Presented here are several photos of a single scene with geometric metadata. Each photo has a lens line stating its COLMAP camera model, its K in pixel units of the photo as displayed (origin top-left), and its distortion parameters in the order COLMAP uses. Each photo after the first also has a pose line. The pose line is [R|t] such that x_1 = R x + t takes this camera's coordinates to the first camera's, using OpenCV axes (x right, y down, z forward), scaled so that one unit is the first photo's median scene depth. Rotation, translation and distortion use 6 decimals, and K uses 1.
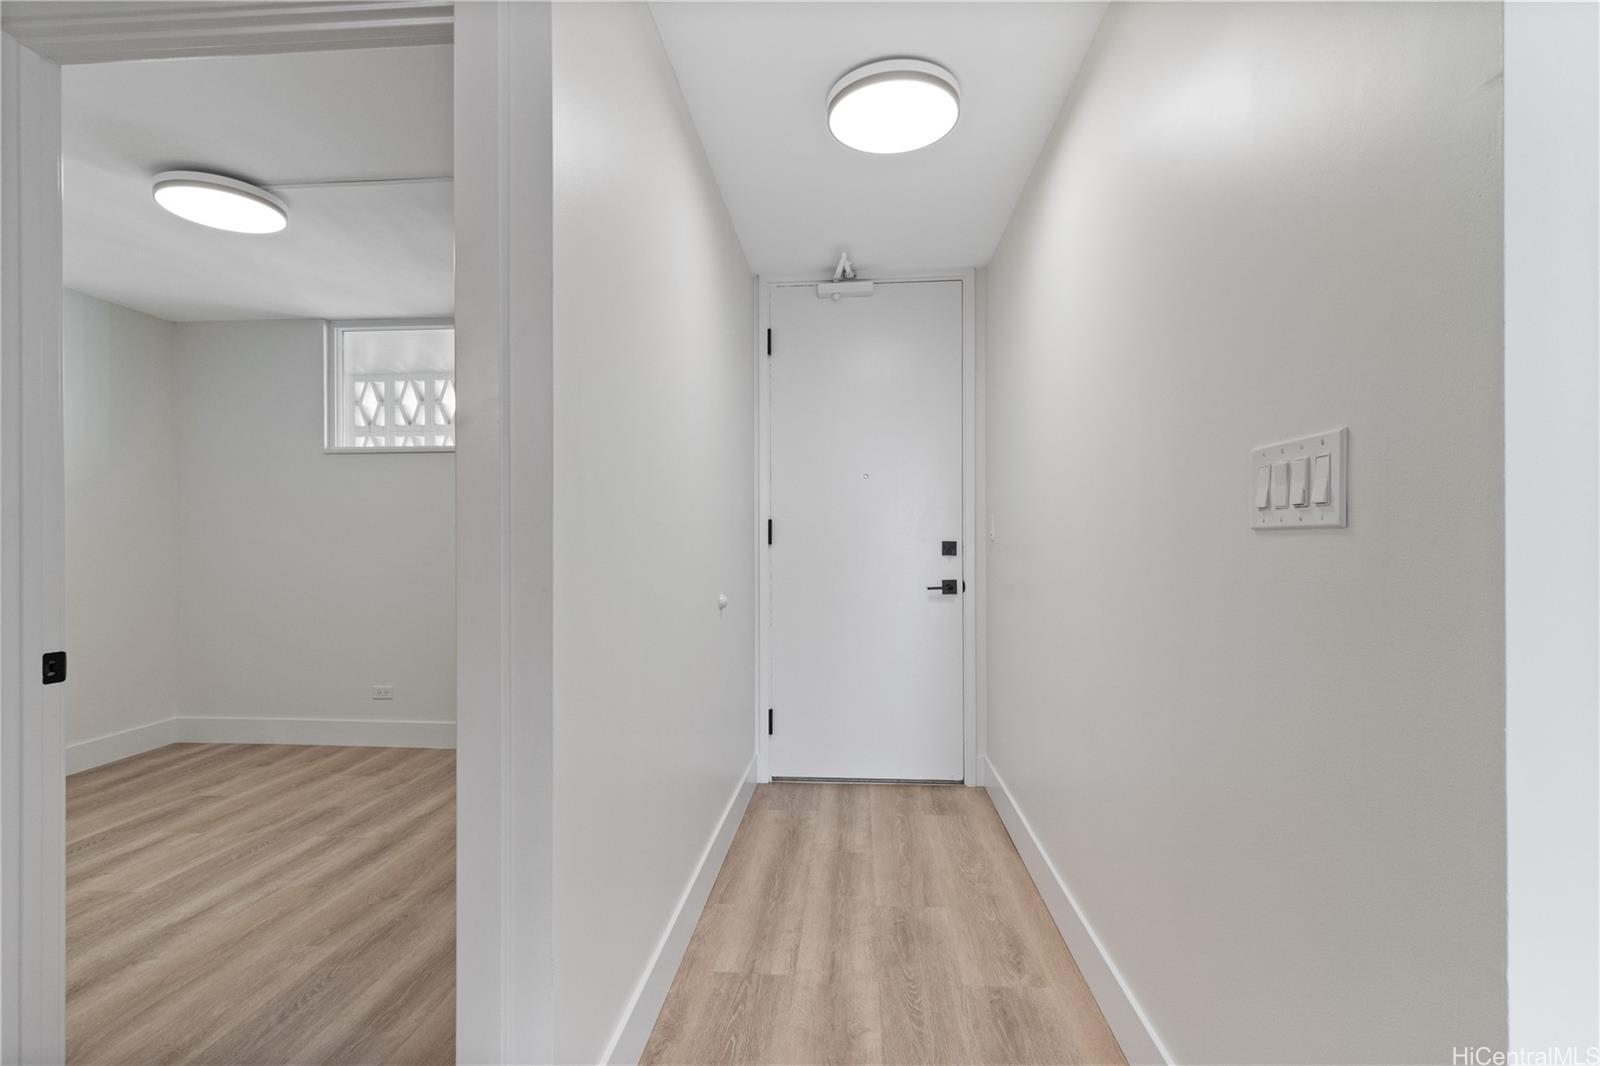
lens RADIAL K [[743.8, 0, 800.0], [0, 743.8, 533.0], [0, 0, 1]] dist [0.012813, 0.000117]
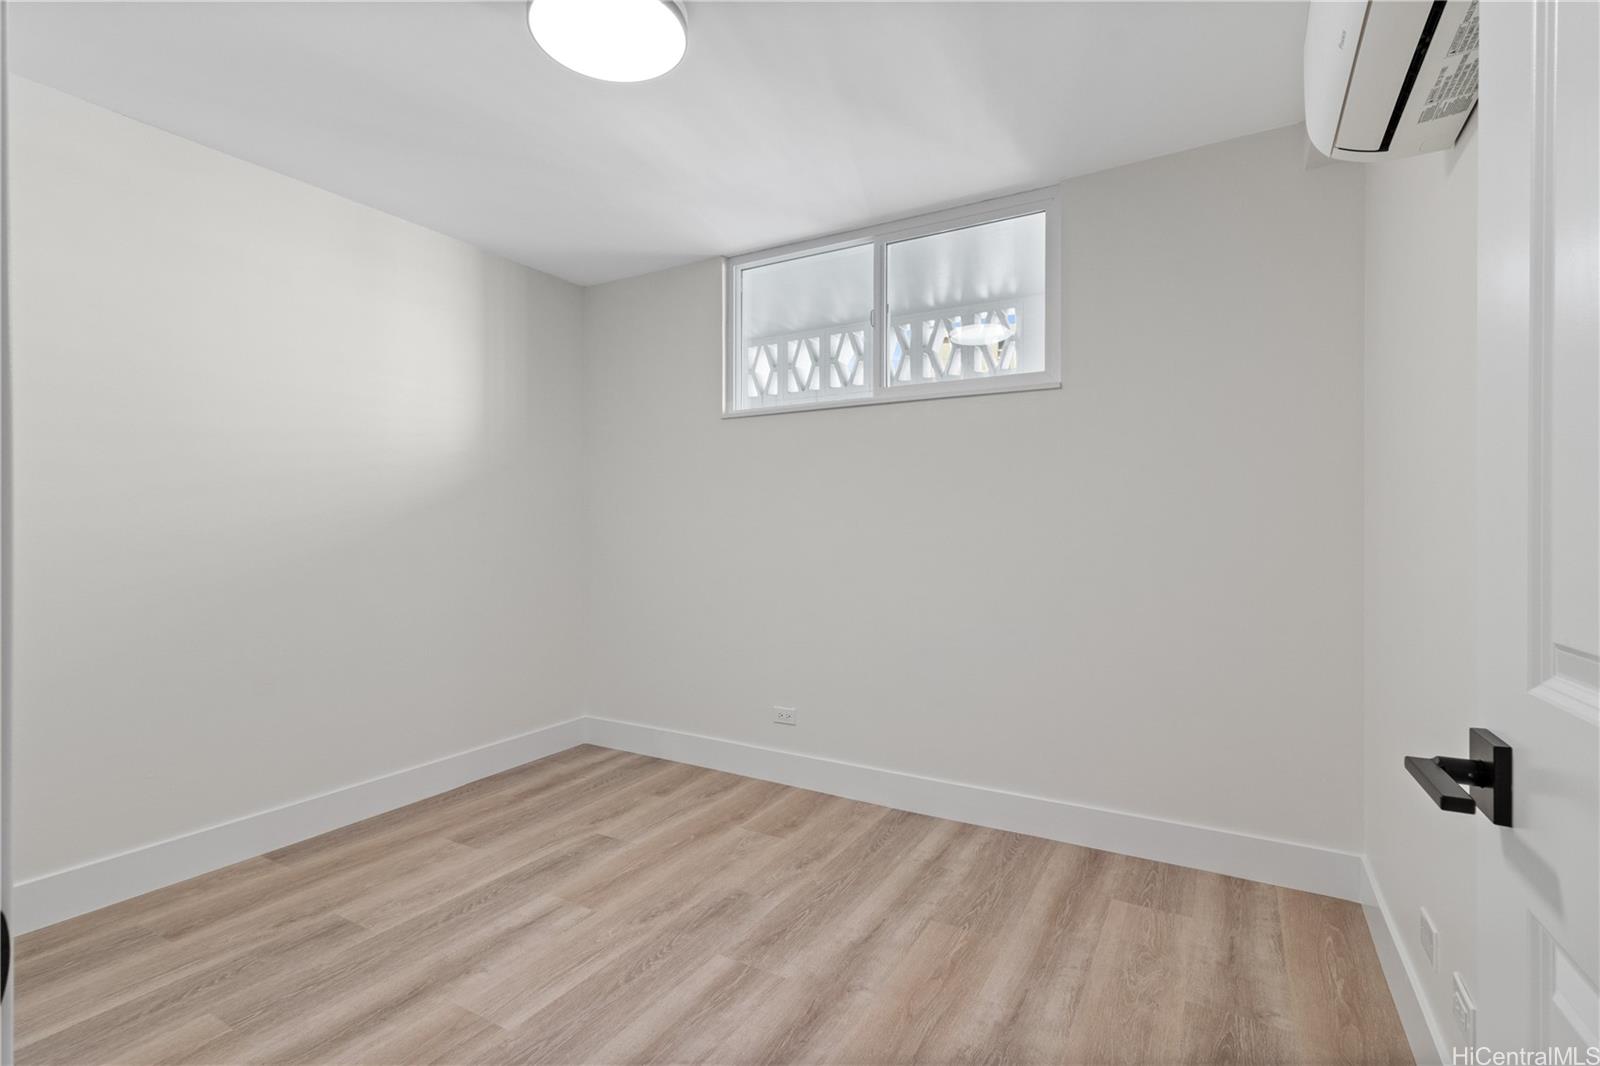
lens RADIAL K [[743.8, 0, 800.0], [0, 743.8, 533.0], [0, 0, 1]] dist [0.012813, 0.000117]
pose [[0.901442, 0.010016, -0.432785, -0.231097], [-0.004137, 0.999886, 0.014525, 0.009198], [0.432881, -0.011303, 0.901380, 0.337295]]
